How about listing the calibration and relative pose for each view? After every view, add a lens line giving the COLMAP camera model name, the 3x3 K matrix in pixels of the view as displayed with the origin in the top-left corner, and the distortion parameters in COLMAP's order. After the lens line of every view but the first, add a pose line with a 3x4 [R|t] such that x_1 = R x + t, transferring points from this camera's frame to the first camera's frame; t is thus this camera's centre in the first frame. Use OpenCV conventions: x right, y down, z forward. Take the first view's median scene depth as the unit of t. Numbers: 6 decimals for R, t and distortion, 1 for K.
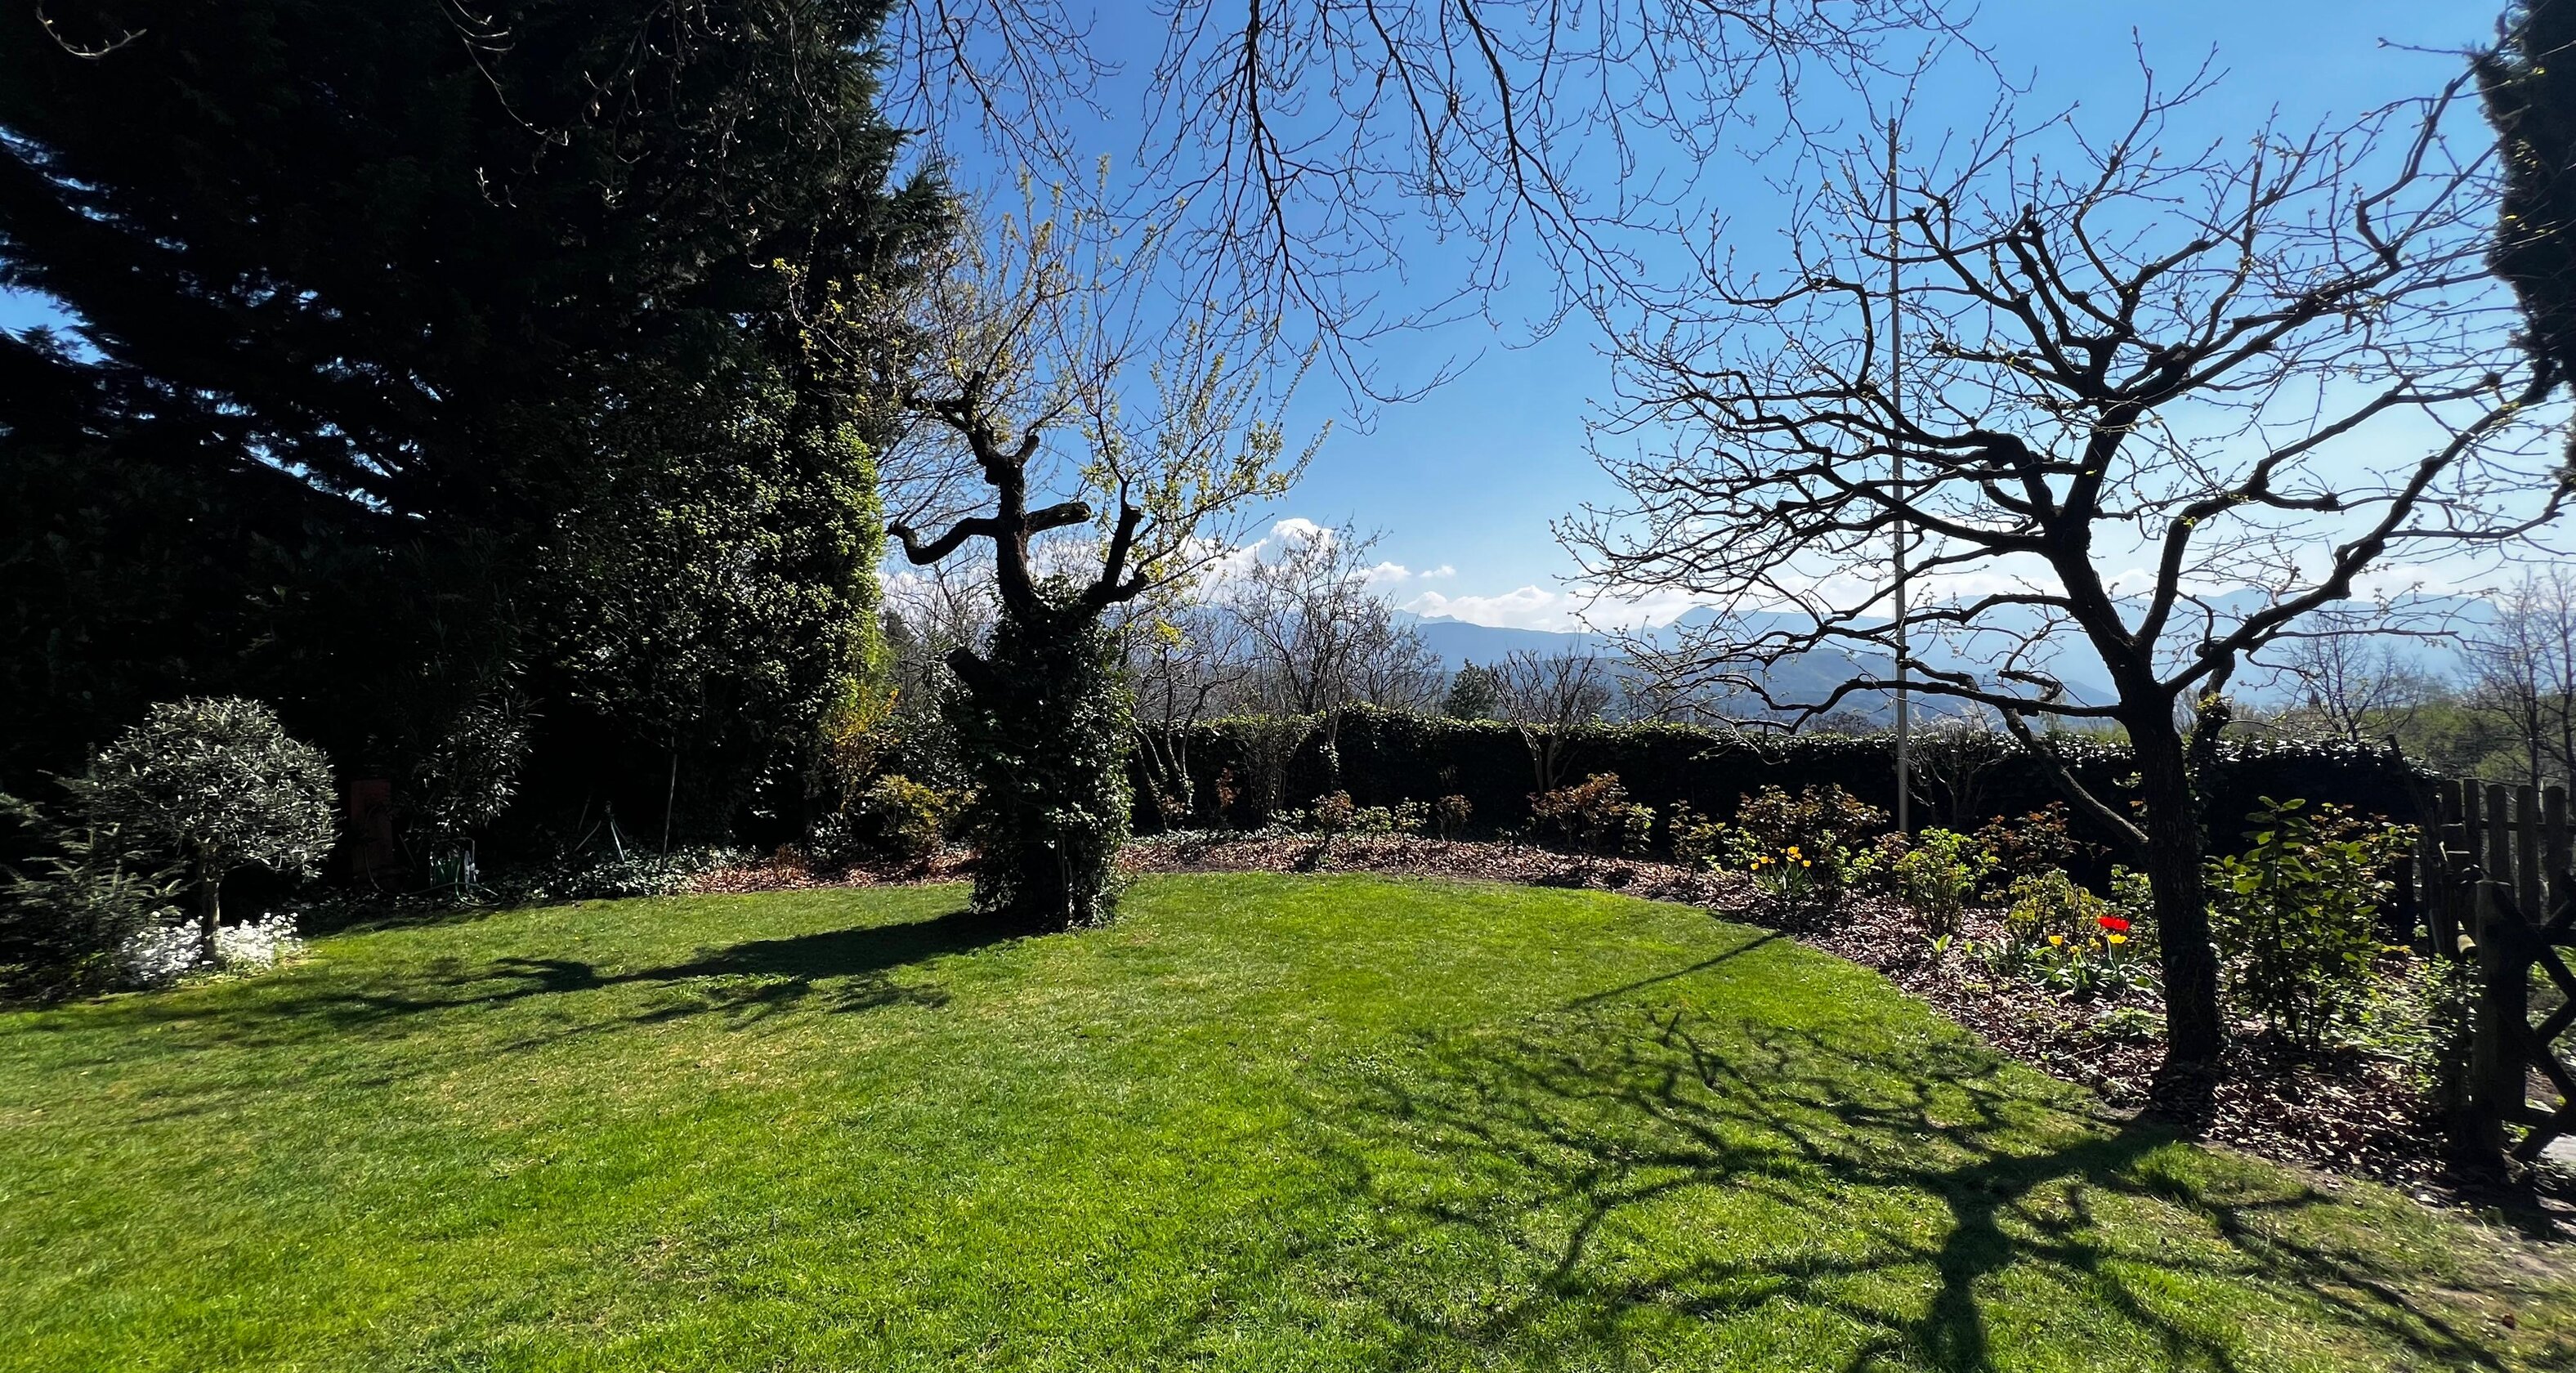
lens RADIAL K [[1025.3, 0, 1277.1], [0, 1025.3, 681.8], [0, 0, 1]] dist [-0.001695, 0.000011]
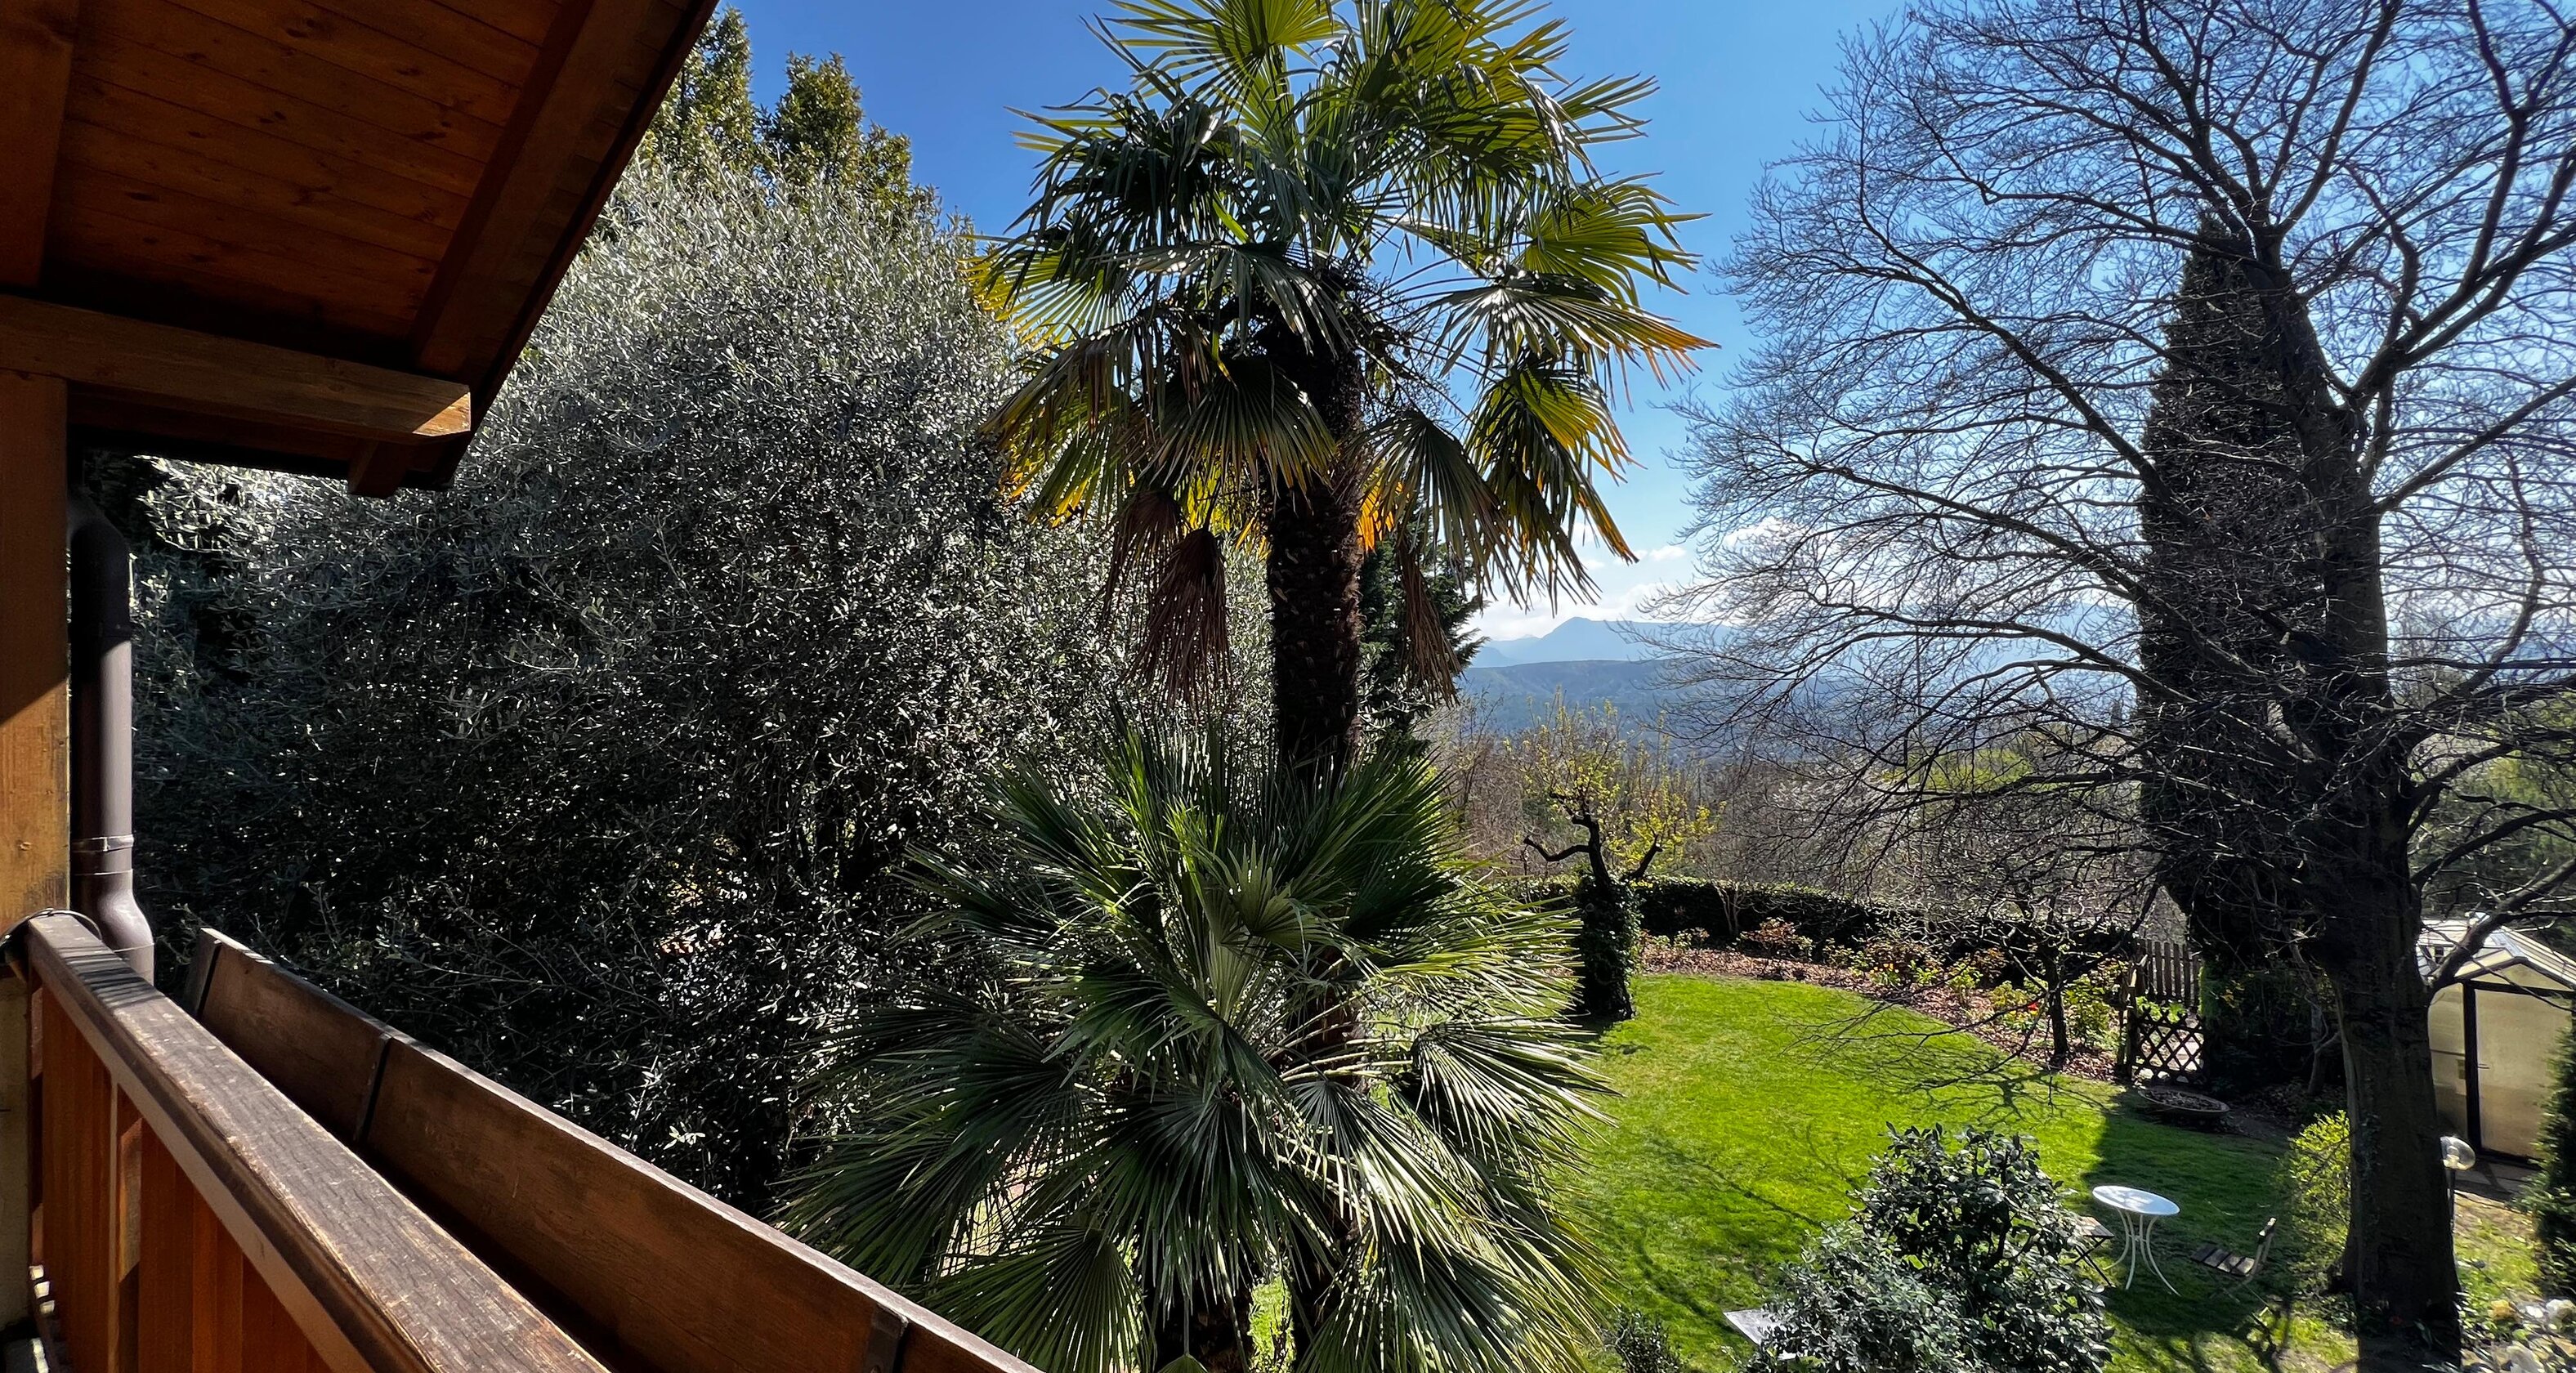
lens RADIAL K [[1030.3, 0, 1282.1], [0, 1030.3, 683.2], [0, 0, 1]] dist [-0.002910, 0.000579]
pose [[0.994735, -0.008637, 0.102113, -0.938385], [0.009583, 0.999916, -0.008775, -0.399903], [-0.102028, 0.009707, 0.994734, -1.008475]]
